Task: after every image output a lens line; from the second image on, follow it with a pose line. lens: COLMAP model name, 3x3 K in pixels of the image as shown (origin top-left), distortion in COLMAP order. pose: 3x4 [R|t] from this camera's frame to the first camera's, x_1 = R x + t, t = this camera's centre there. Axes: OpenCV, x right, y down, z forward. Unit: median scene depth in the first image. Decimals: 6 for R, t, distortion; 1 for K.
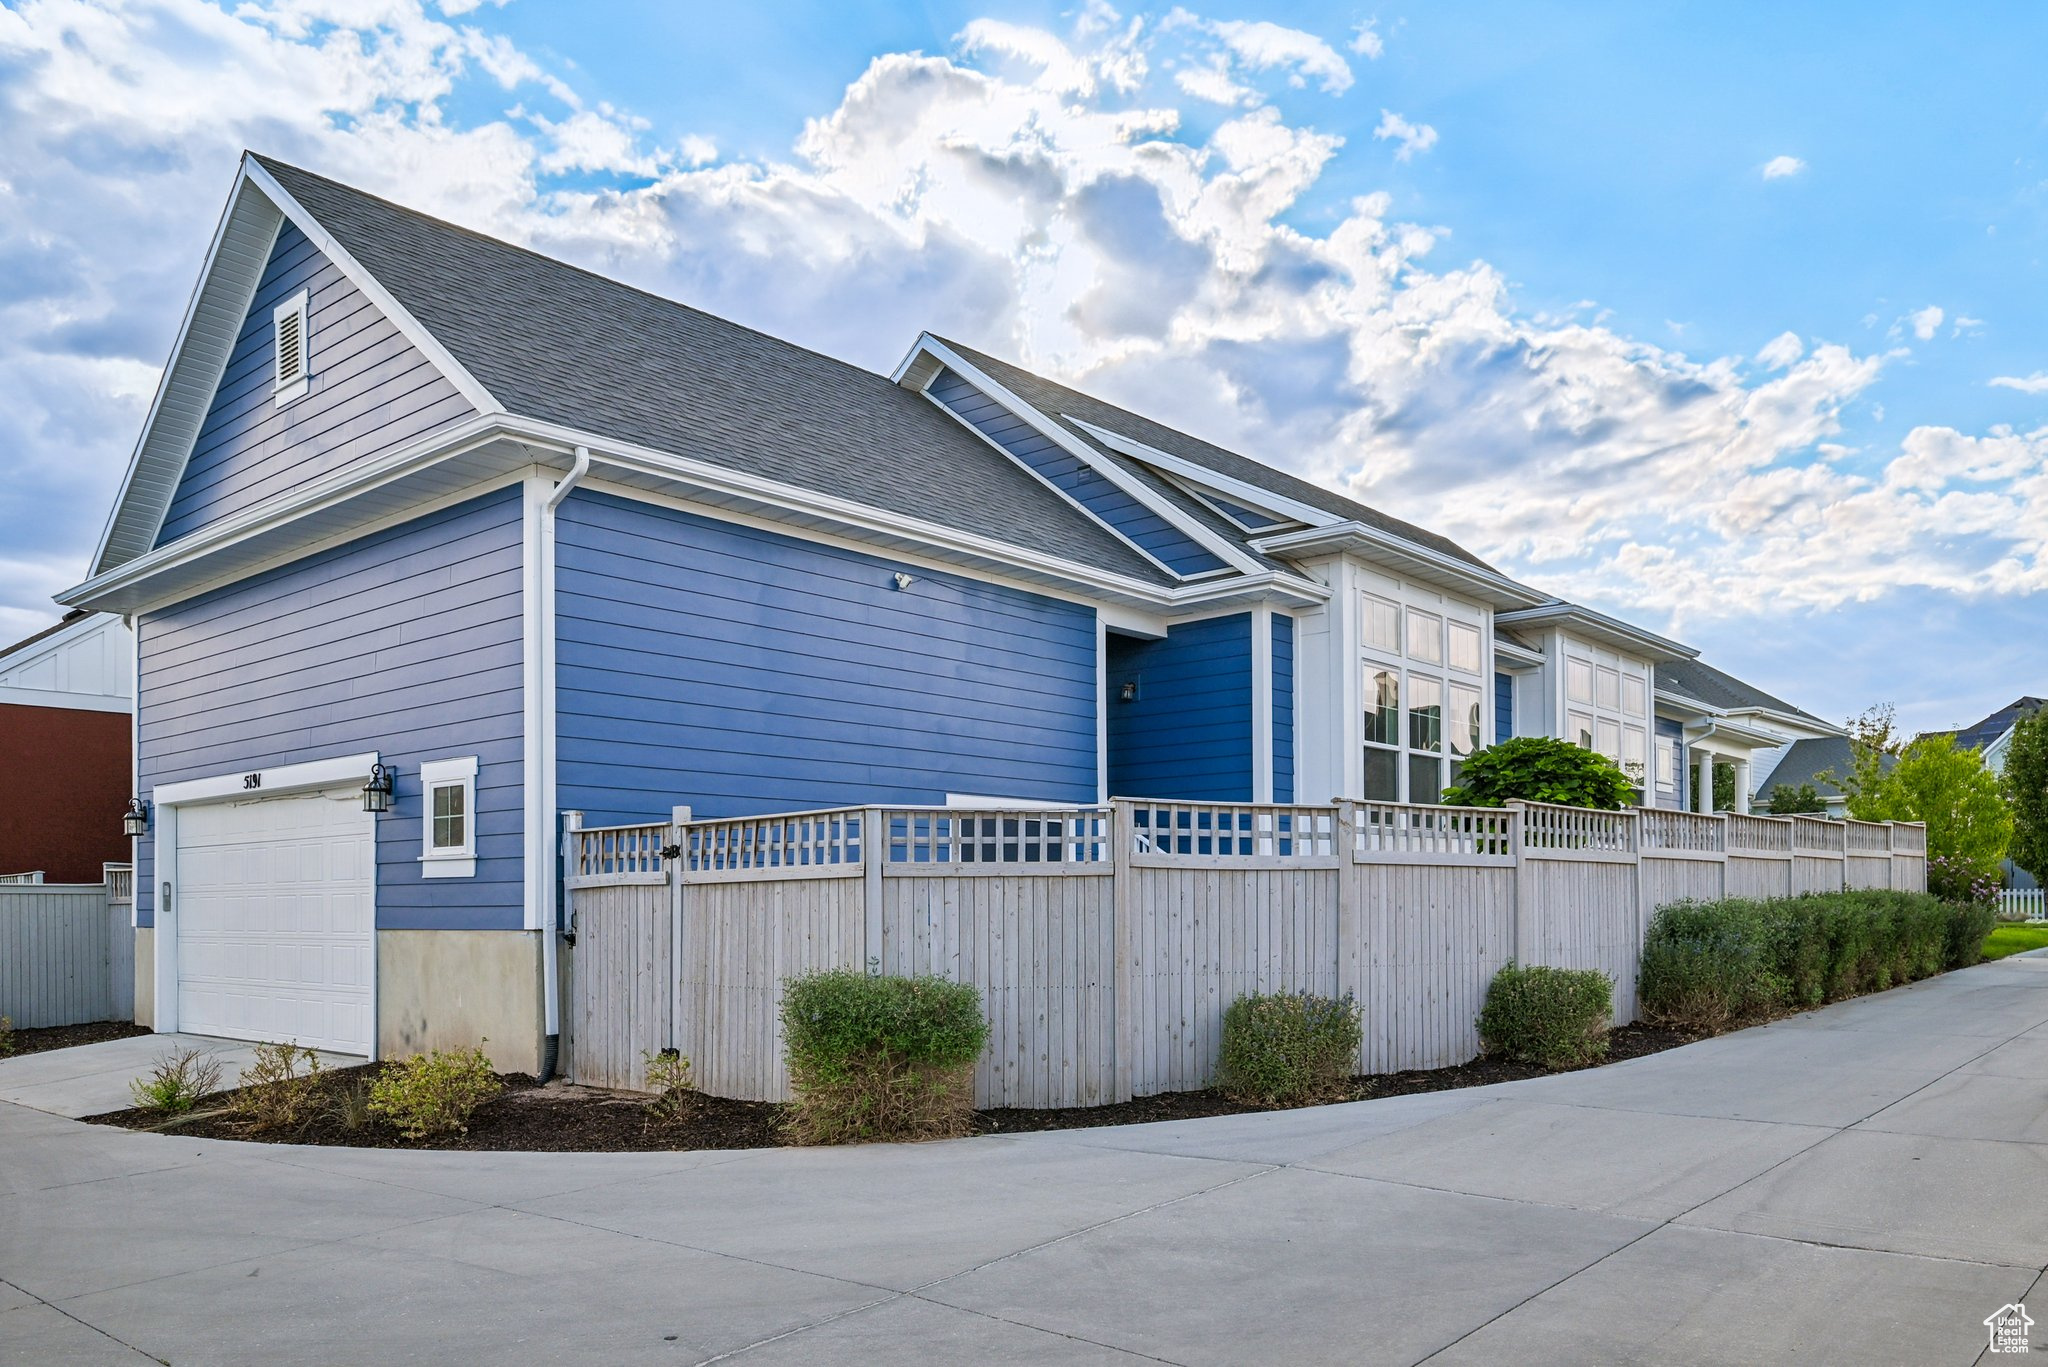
lens RADIAL K [[1423.8, 0, 1024.0], [0, 1423.8, 683.5], [0, 0, 1]] dist [0.005920, 0.001398]
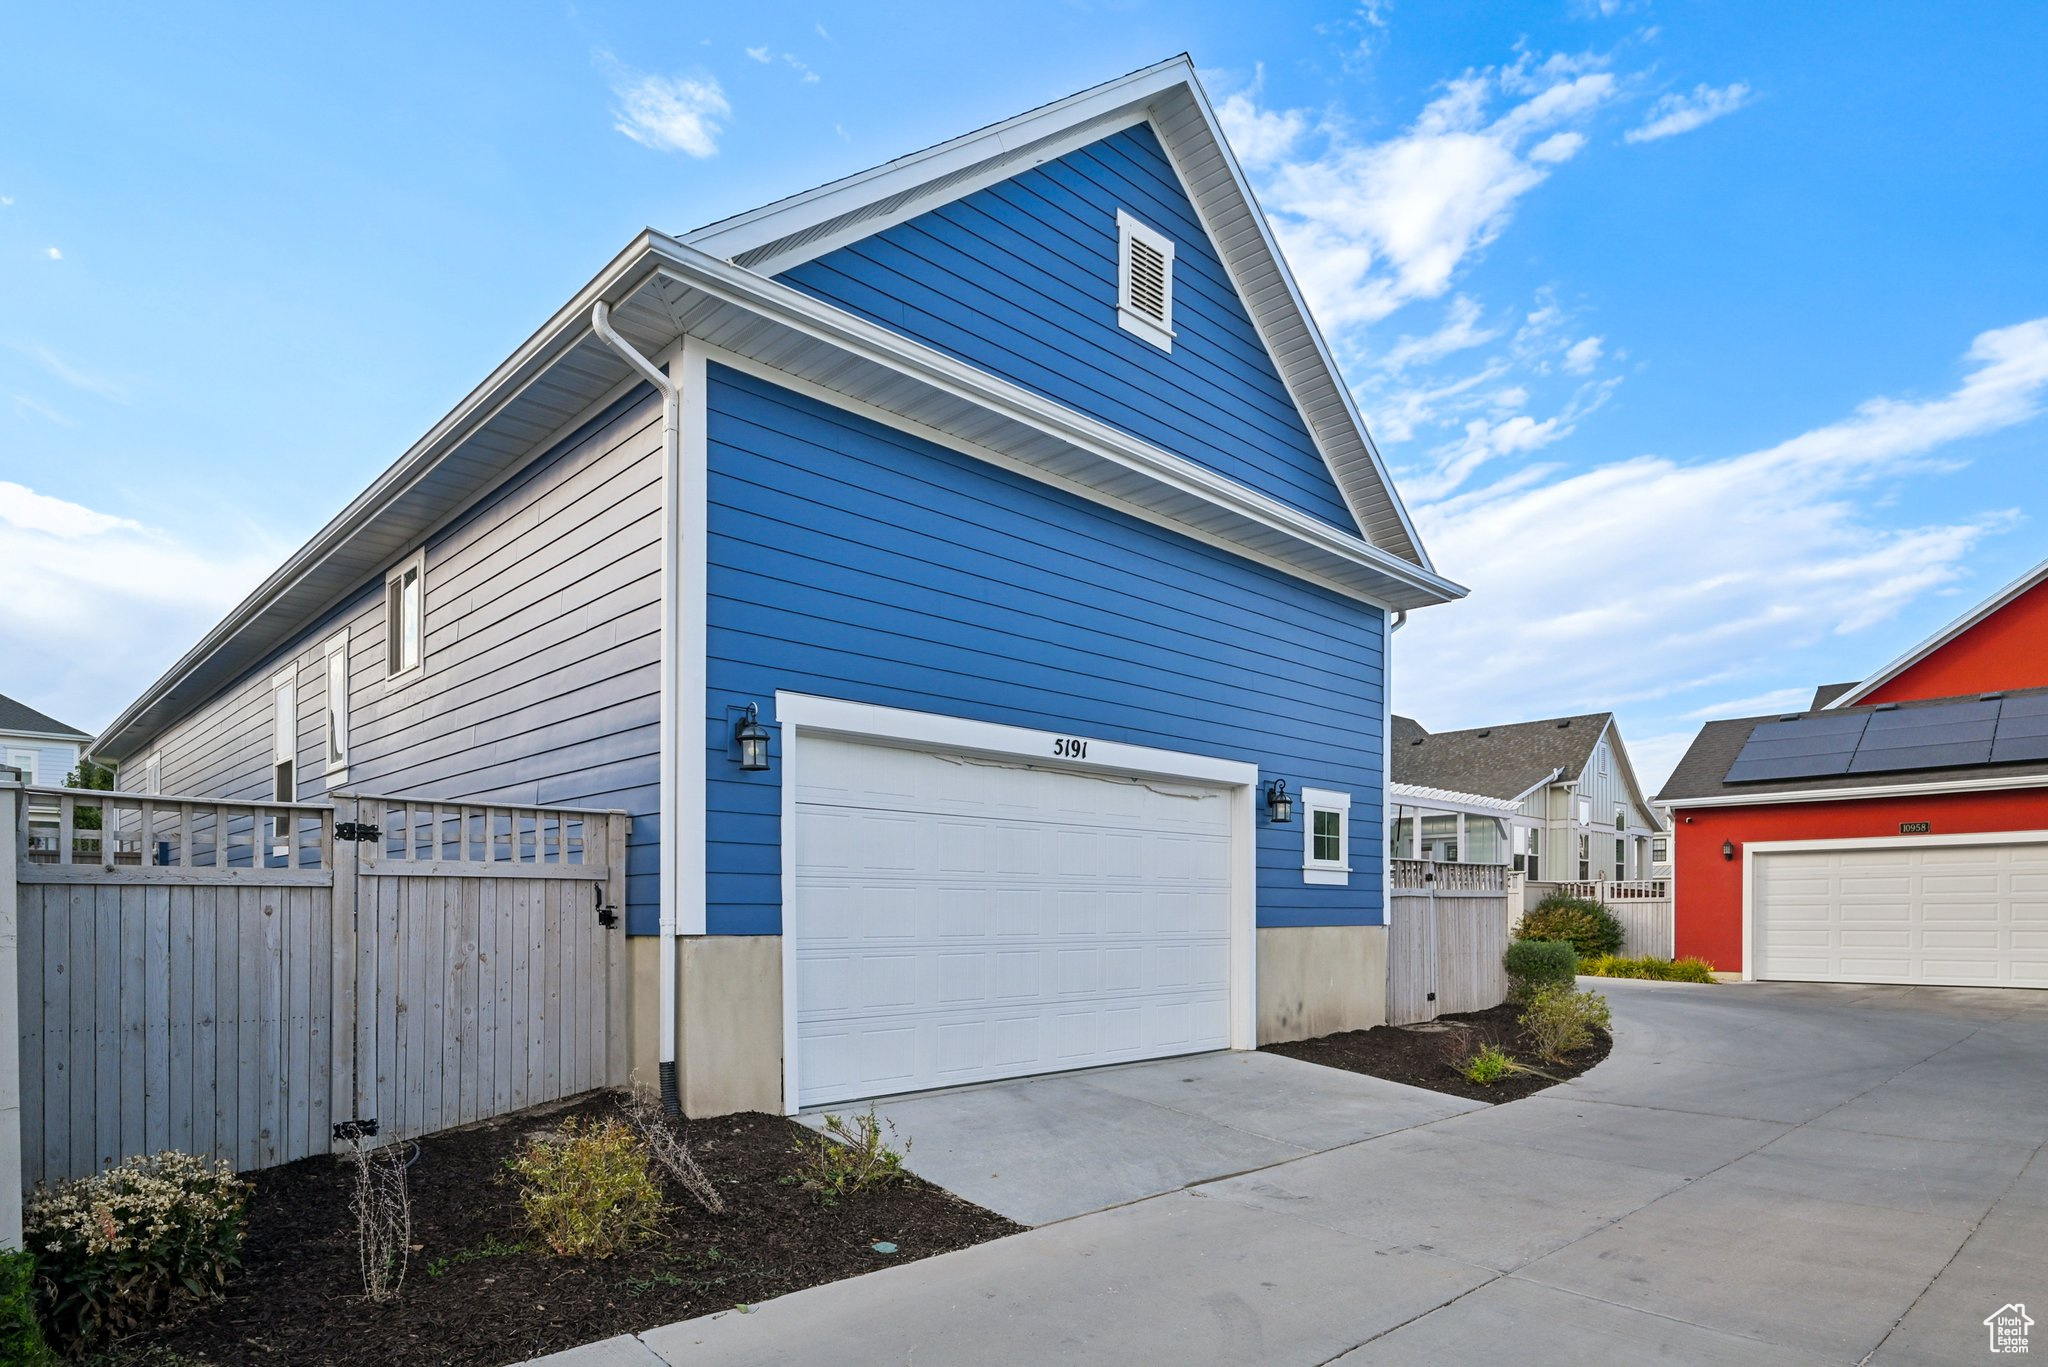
lens RADIAL K [[1148.4, 0, 1027.4], [0, 1148.4, 737.0], [0, 0, 1]] dist [0.066719, 0.000139]
pose [[0.071085, 0.151714, 0.985865, -1.419888], [-0.154855, 0.978060, -0.139347, 0.187963], [-0.985376, -0.142761, 0.093019, 1.160765]]
